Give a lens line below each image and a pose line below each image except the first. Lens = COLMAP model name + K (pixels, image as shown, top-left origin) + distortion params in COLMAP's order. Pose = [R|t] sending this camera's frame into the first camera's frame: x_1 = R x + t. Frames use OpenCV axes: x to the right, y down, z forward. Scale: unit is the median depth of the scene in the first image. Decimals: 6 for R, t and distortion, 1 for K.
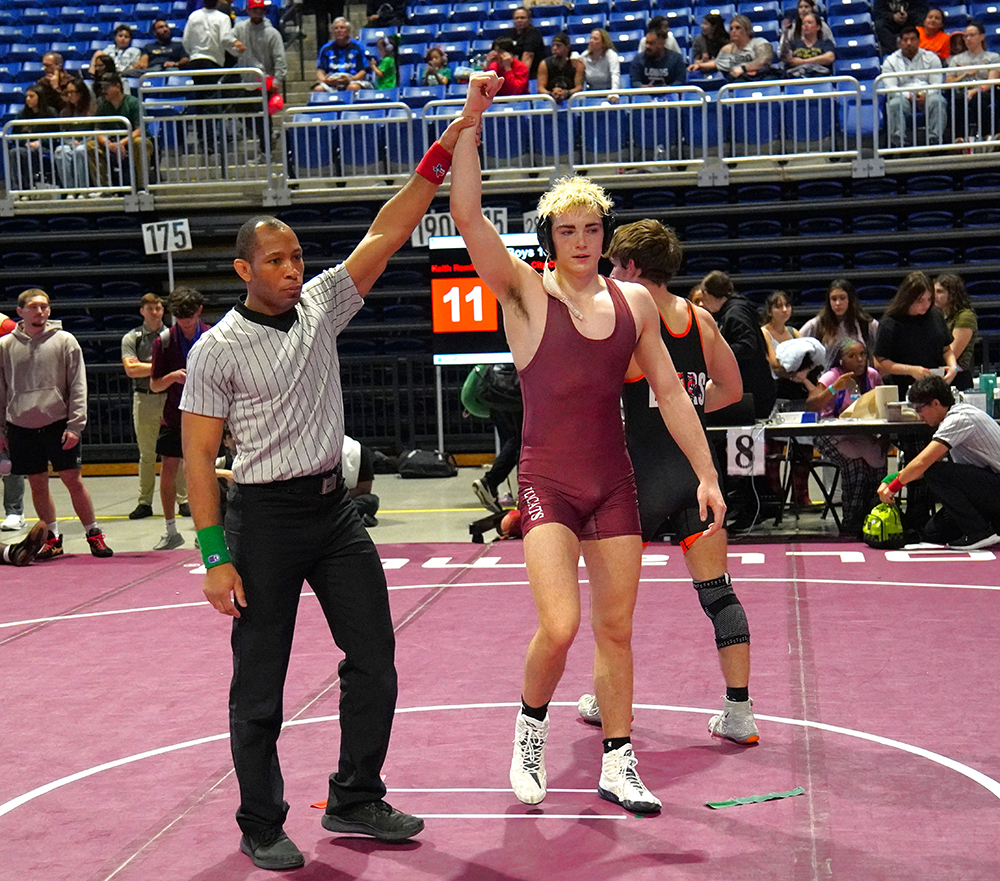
lens RADIAL K [[1873.2, 0, 501.5], [0, 1873.2, 434.6], [0, 0, 1]] dist [0.201743, 0.000000]
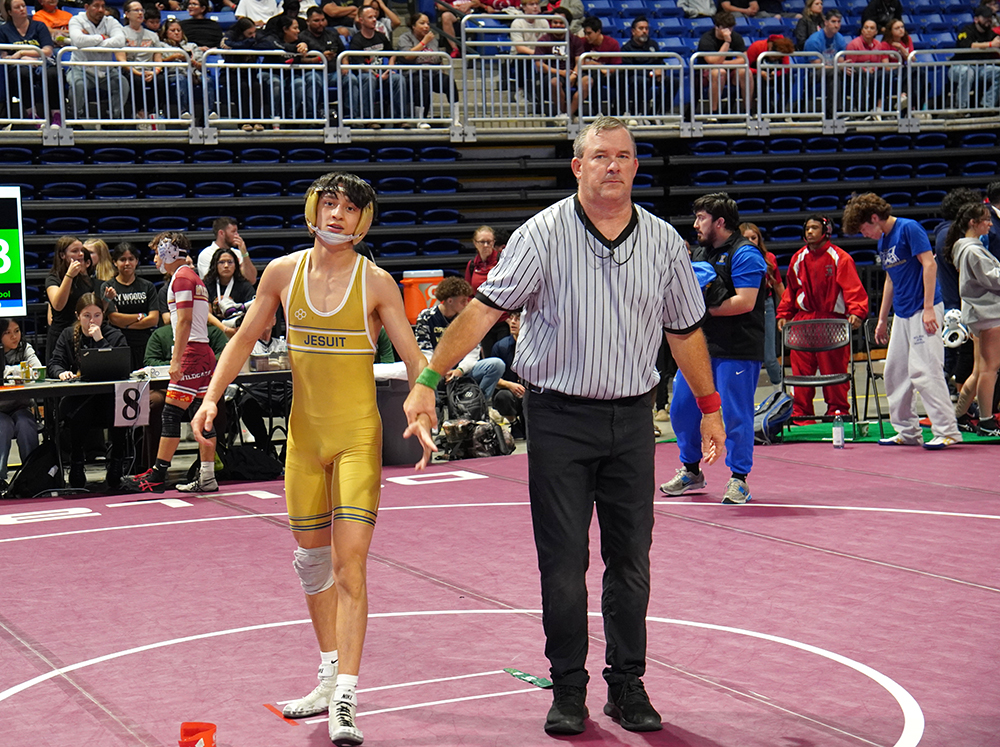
lens RADIAL K [[1803.7, 0, 495.4], [0, 1803.7, 373.3], [0, 0, 1]] dist [0.321736, 0.000000]
pose [[0.847191, -0.034384, 0.530175, -0.371812], [0.043751, 0.999029, -0.005121, 0.009510], [-0.529484, 0.027535, 0.847873, 0.063670]]
